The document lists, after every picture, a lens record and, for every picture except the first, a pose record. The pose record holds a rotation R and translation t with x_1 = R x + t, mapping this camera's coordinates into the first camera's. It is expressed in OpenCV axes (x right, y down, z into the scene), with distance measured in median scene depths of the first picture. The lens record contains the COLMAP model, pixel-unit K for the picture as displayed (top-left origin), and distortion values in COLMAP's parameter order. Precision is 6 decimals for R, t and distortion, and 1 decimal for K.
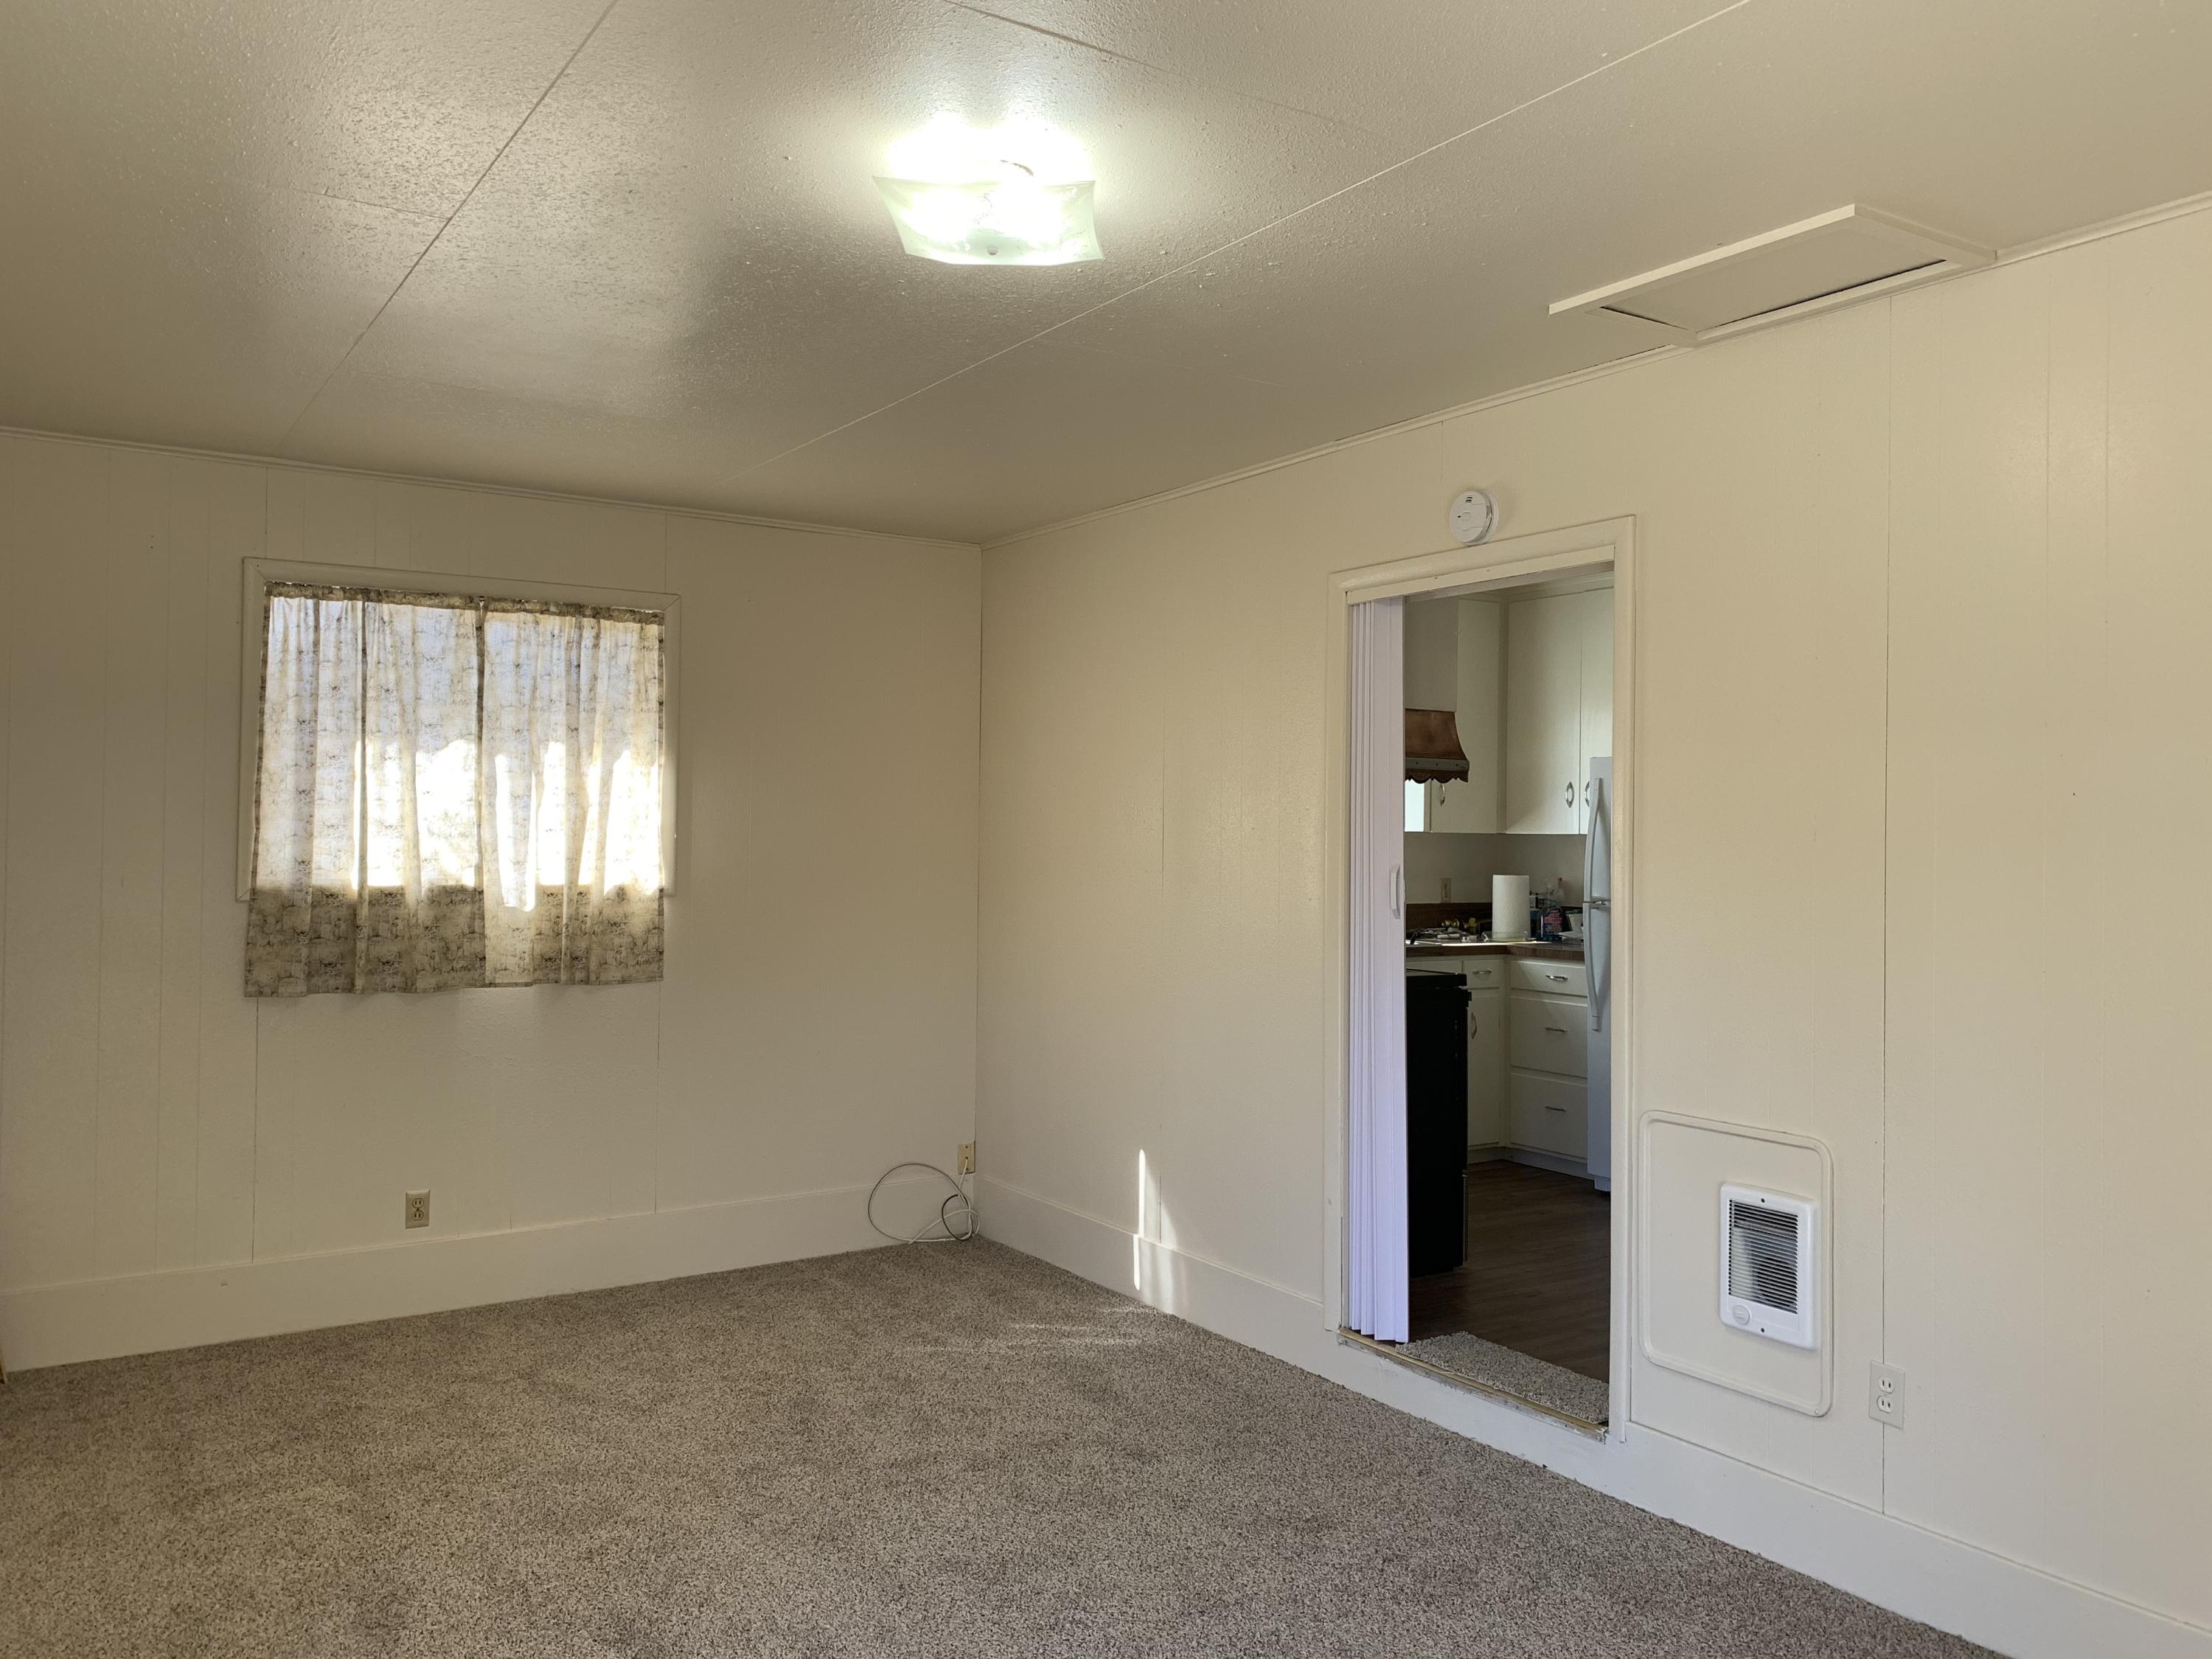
lens RADIAL K [[1685.1, 0, 1078.0], [0, 1685.1, 794.7], [0, 0, 1]] dist [0.035903, -0.028792]
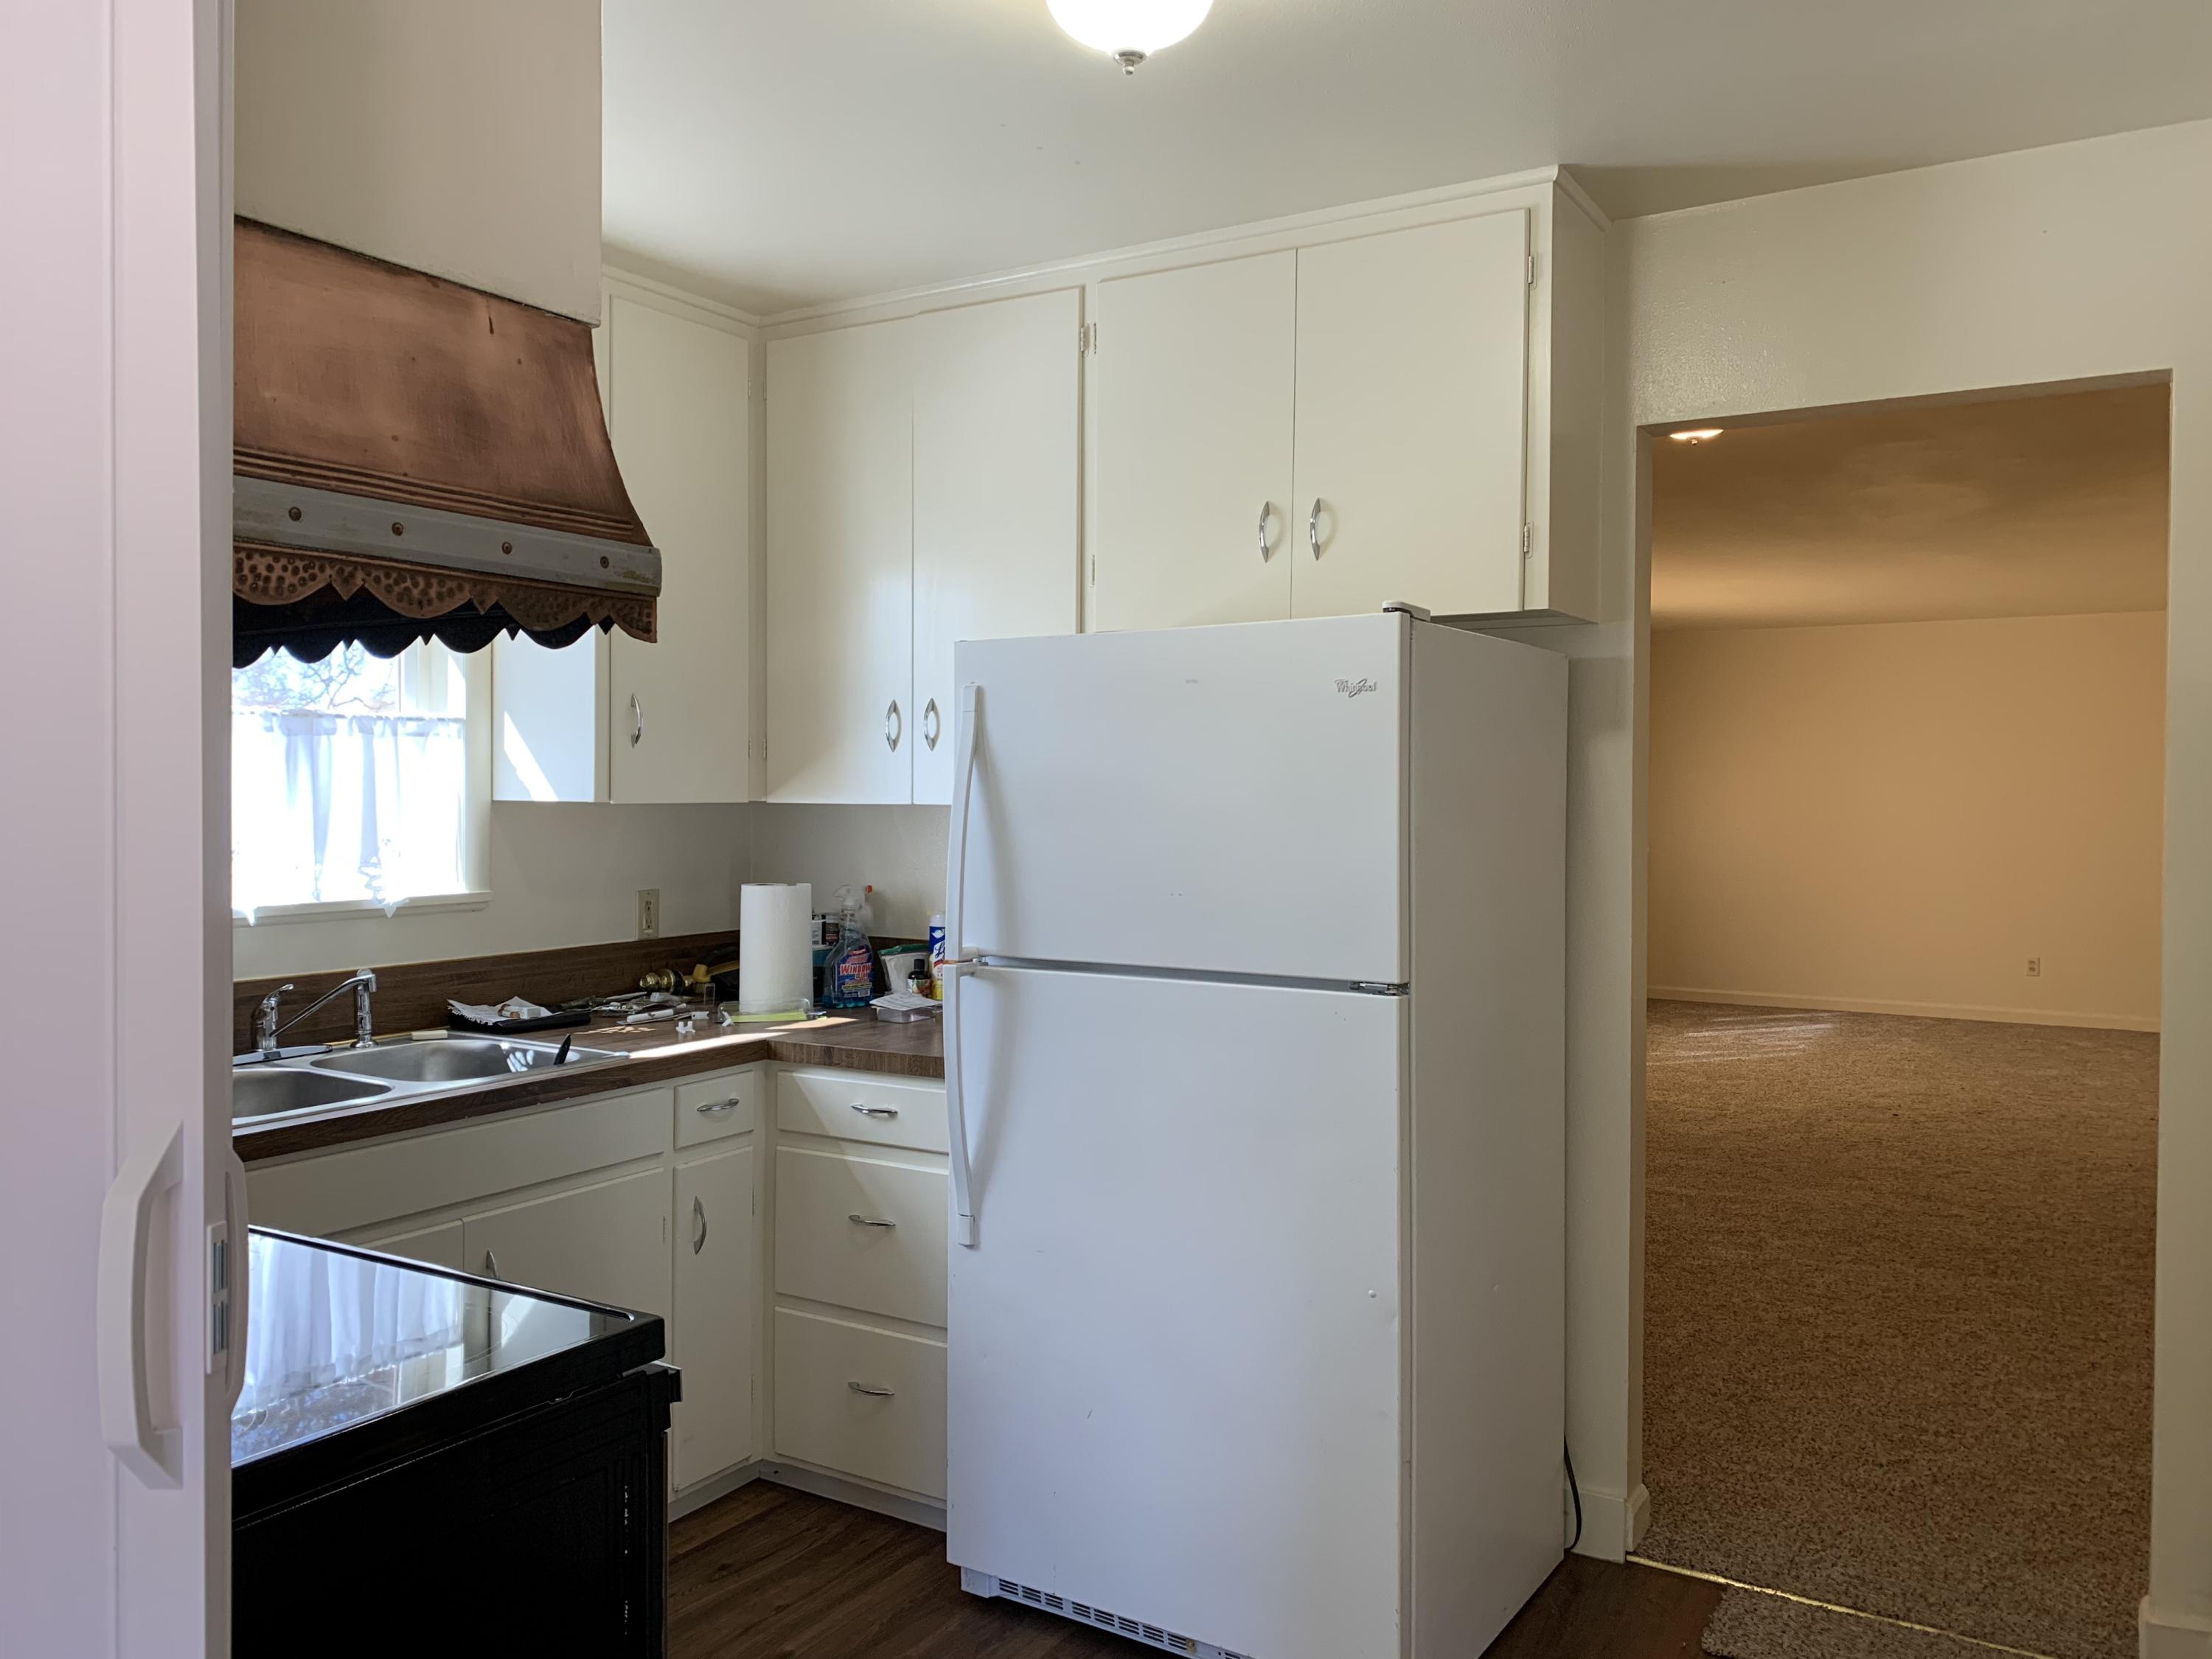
lens RADIAL K [[1685.1, 0, 1078.0], [0, 1685.1, 794.7], [0, 0, 1]] dist [0.035903, -0.028792]
pose [[0.903321, -0.006698, 0.428912, 0.125837], [-0.009158, 0.999349, 0.034895, 0.002567], [-0.428867, -0.035450, 0.902672, 0.525075]]
